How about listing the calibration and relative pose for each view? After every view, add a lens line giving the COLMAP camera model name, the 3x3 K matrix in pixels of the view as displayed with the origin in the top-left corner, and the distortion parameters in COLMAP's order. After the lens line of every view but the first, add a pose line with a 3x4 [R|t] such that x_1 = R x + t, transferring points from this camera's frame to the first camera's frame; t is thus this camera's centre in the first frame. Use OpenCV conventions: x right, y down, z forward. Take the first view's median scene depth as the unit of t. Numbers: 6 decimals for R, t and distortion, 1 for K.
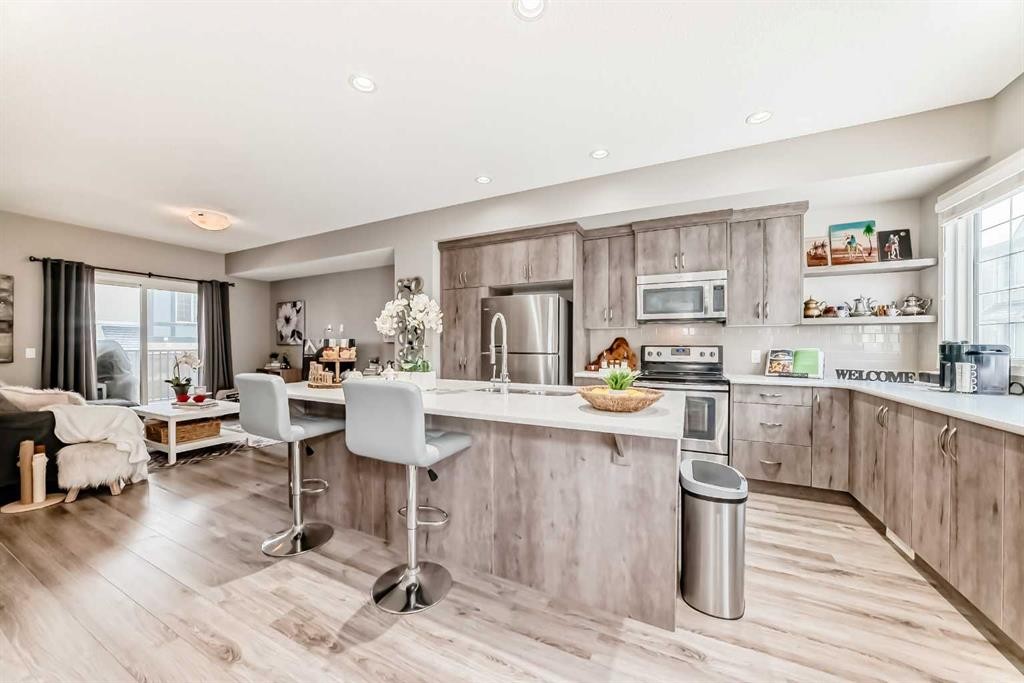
lens RADIAL K [[359.9, 0, 514.5], [0, 359.9, 346.4], [0, 0, 1]] dist [-0.029695, 0.008318]
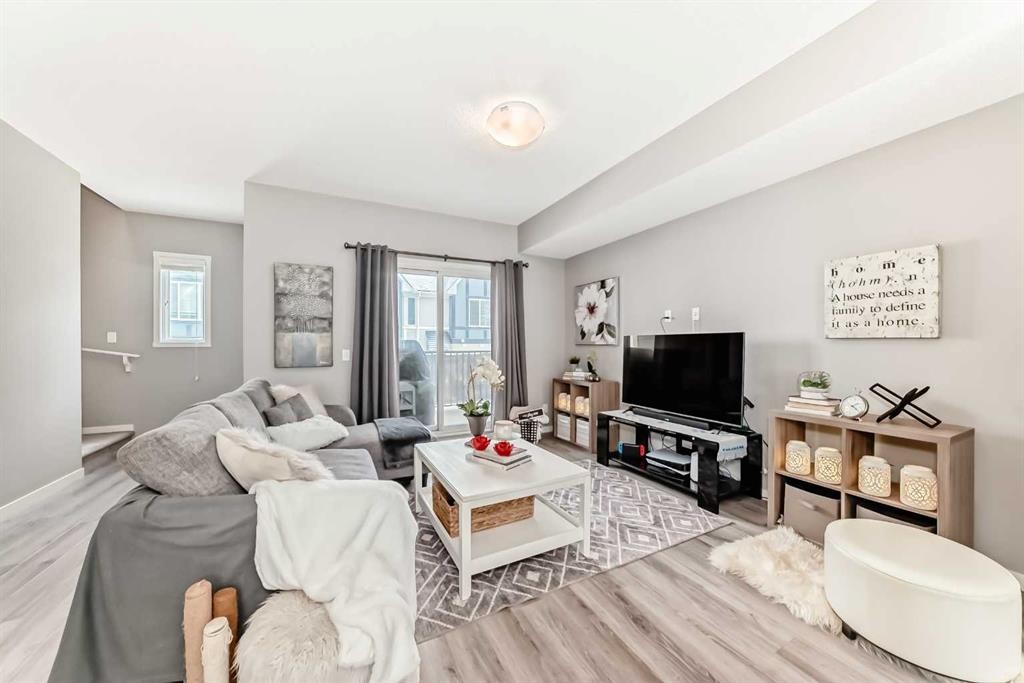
lens RADIAL K [[359.9, 0, 514.5], [0, 359.9, 346.4], [0, 0, 1]] dist [-0.029695, 0.008318]
pose [[0.801890, -0.002797, -0.597465, -0.684395], [0.001343, 0.999995, -0.002879, -0.000135], [0.597470, 0.001506, 0.801890, 0.710110]]
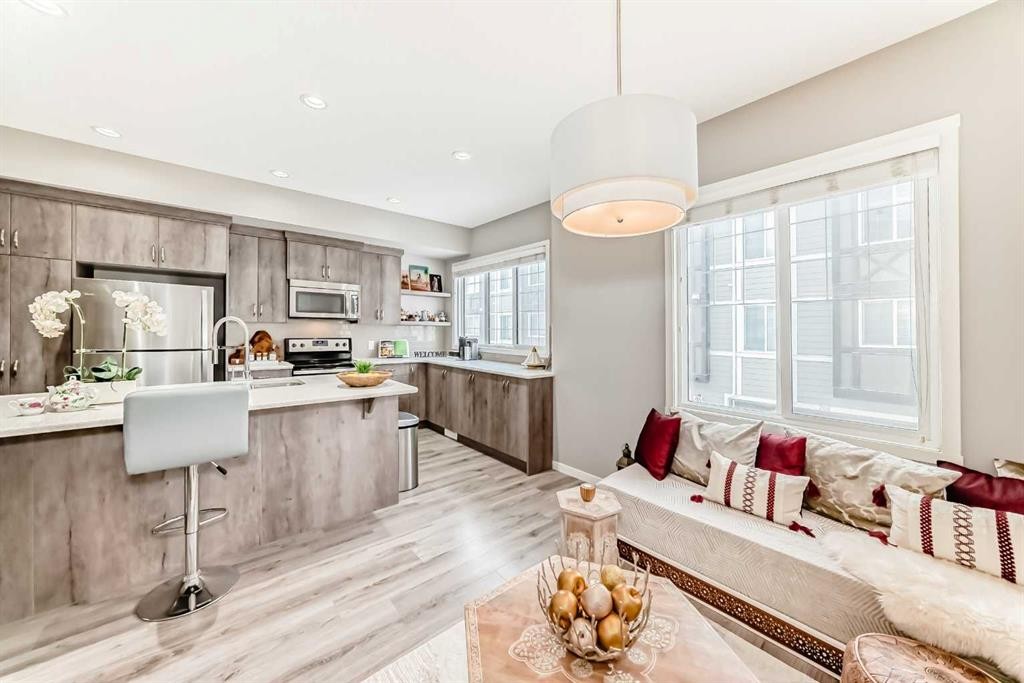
lens RADIAL K [[364.2, 0, 512.3], [0, 364.2, 333.5], [0, 0, 1]] dist [-0.037336, 0.011208]
pose [[0.403517, -0.004655, 0.914960, -0.446344], [-0.004611, 0.999964, 0.007121, -0.034296], [-0.914961, -0.007092, 0.403481, -0.122433]]
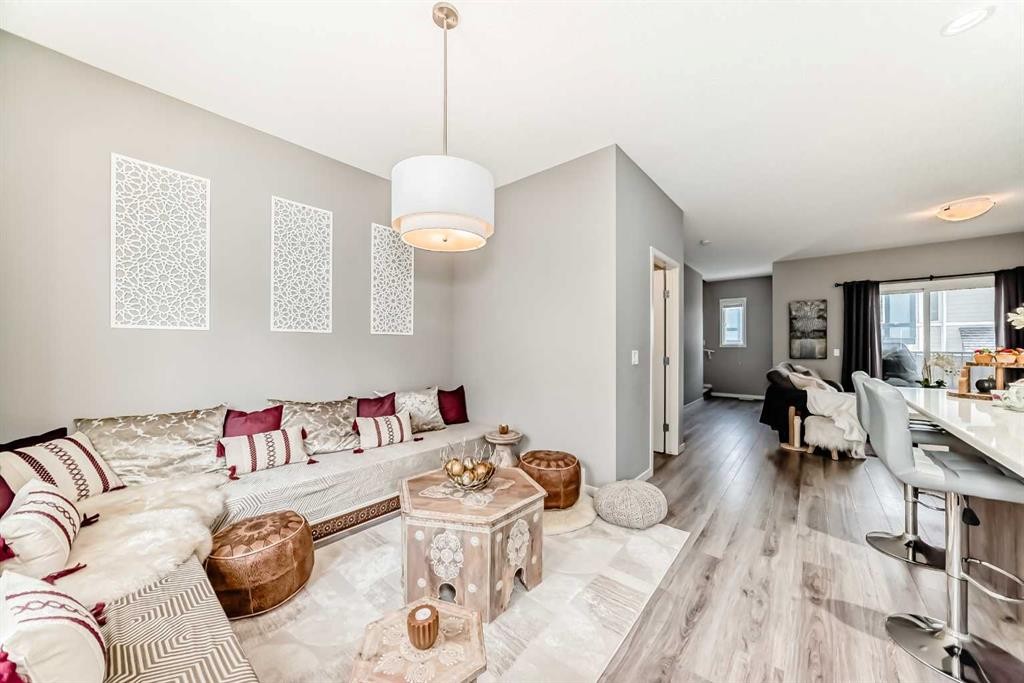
lens RADIAL K [[359.9, 0, 514.5], [0, 359.9, 346.4], [0, 0, 1]] dist [-0.029695, 0.008318]
pose [[-0.243173, -0.005253, -0.969969, 0.379449], [-0.005073, 0.999979, -0.004144, 0.007707], [0.969970, 0.003913, -0.243195, 0.132469]]
